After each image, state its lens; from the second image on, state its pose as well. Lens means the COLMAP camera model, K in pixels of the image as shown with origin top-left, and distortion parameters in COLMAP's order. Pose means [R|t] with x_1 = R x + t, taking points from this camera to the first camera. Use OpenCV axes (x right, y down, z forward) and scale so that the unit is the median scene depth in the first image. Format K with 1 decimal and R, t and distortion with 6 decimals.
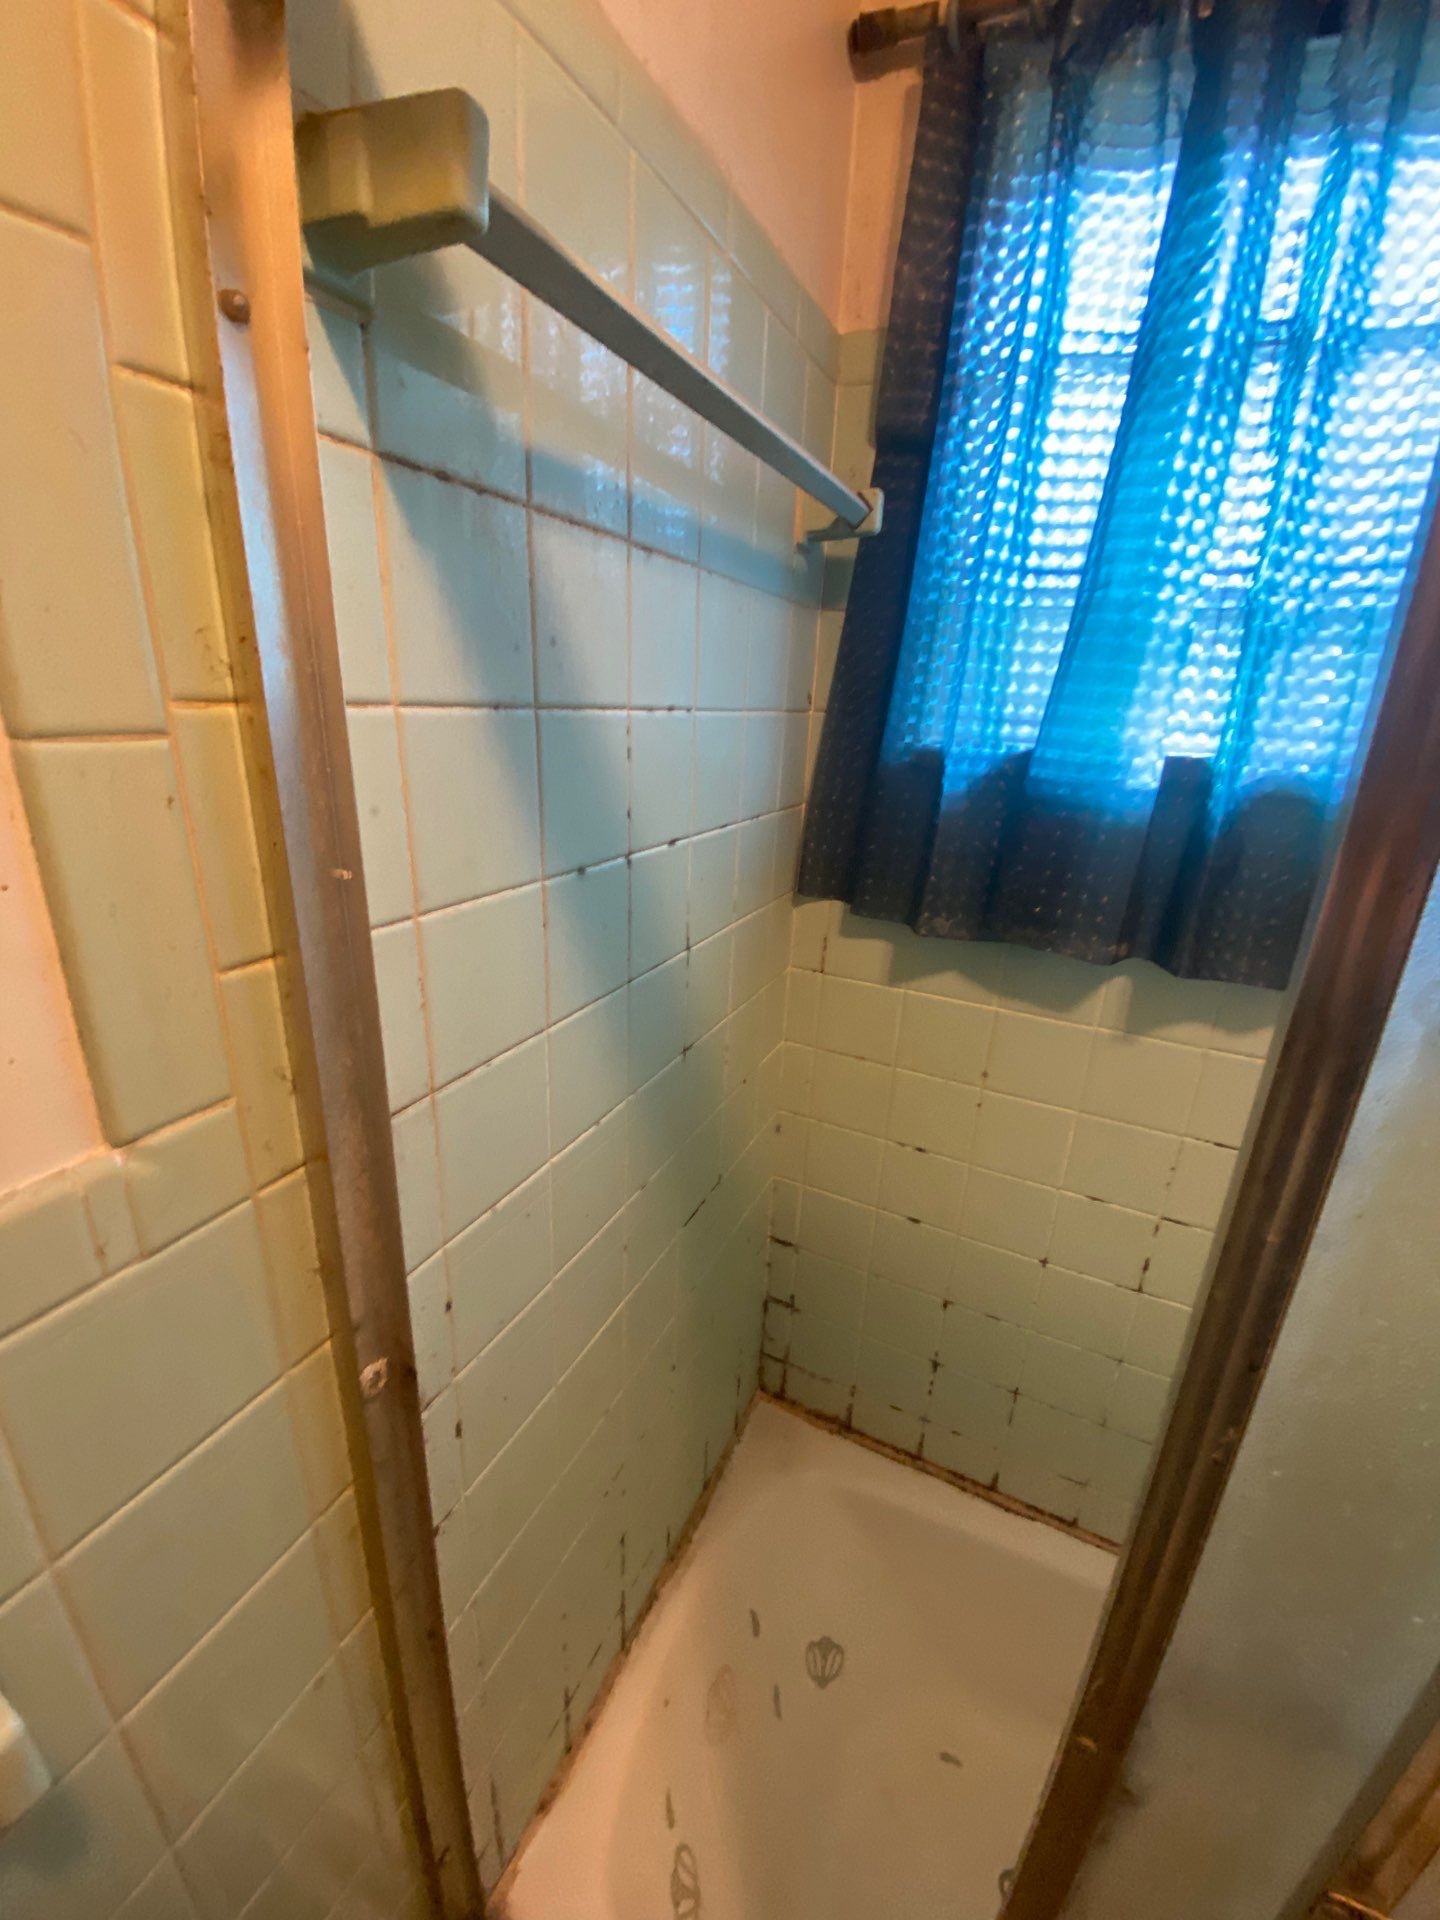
lens RADIAL K [[775.4, 0, 717.9], [0, 775.4, 949.0], [0, 0, 1]] dist [0.018030, -0.021381]
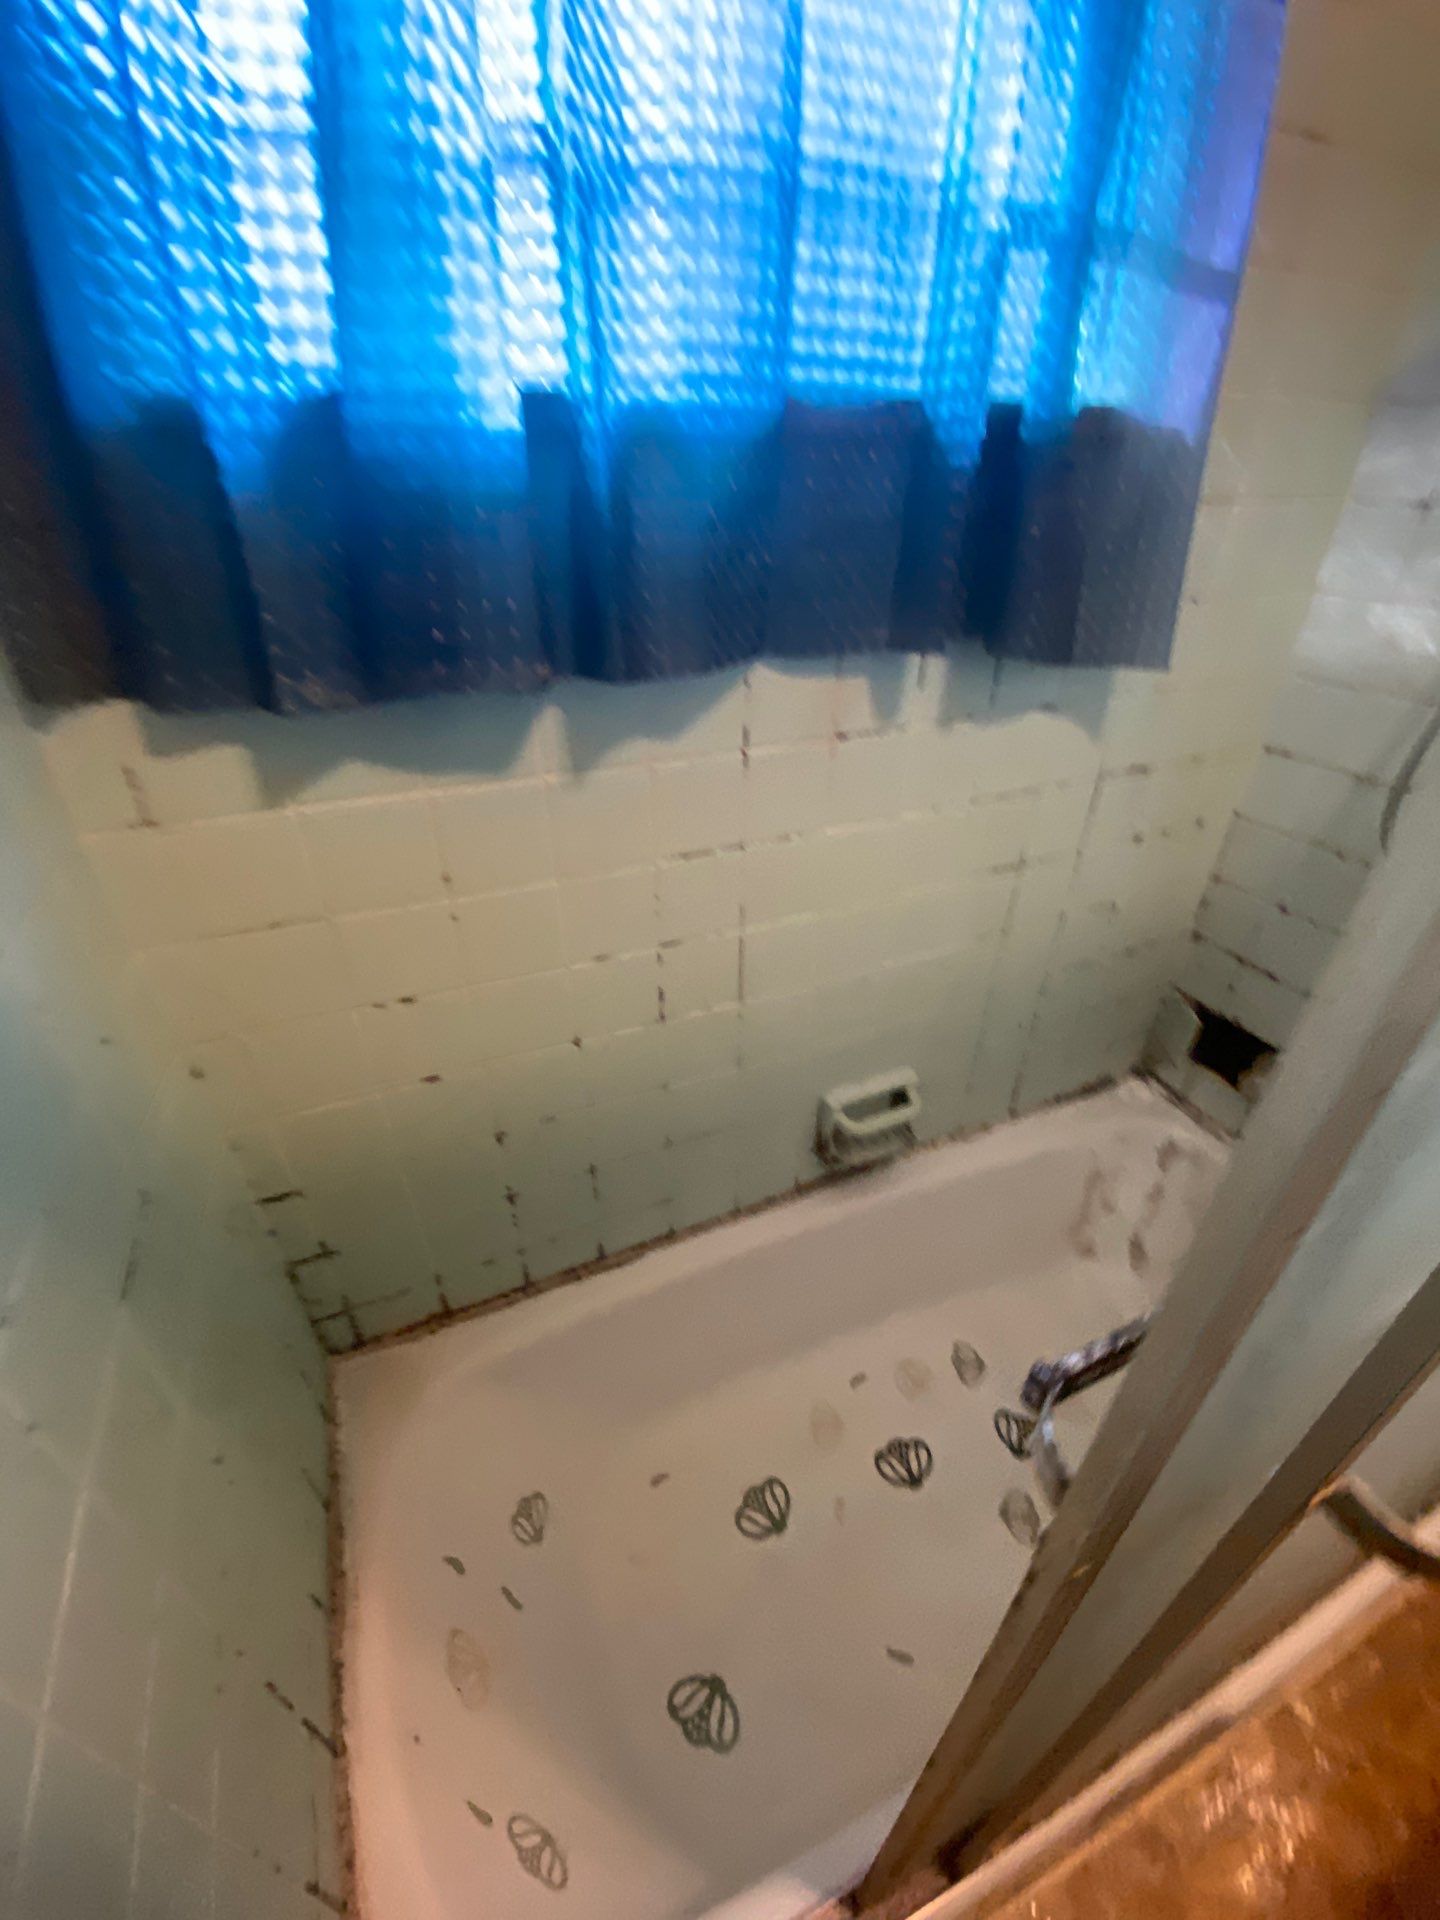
lens RADIAL K [[775.4, 0, 717.9], [0, 775.4, 949.0], [0, 0, 1]] dist [0.018030, -0.021381]
pose [[0.659432, -0.436368, 0.612154, 0.011999], [0.267927, 0.897238, 0.350968, 0.022810], [-0.702400, -0.067427, 0.708582, 0.251671]]
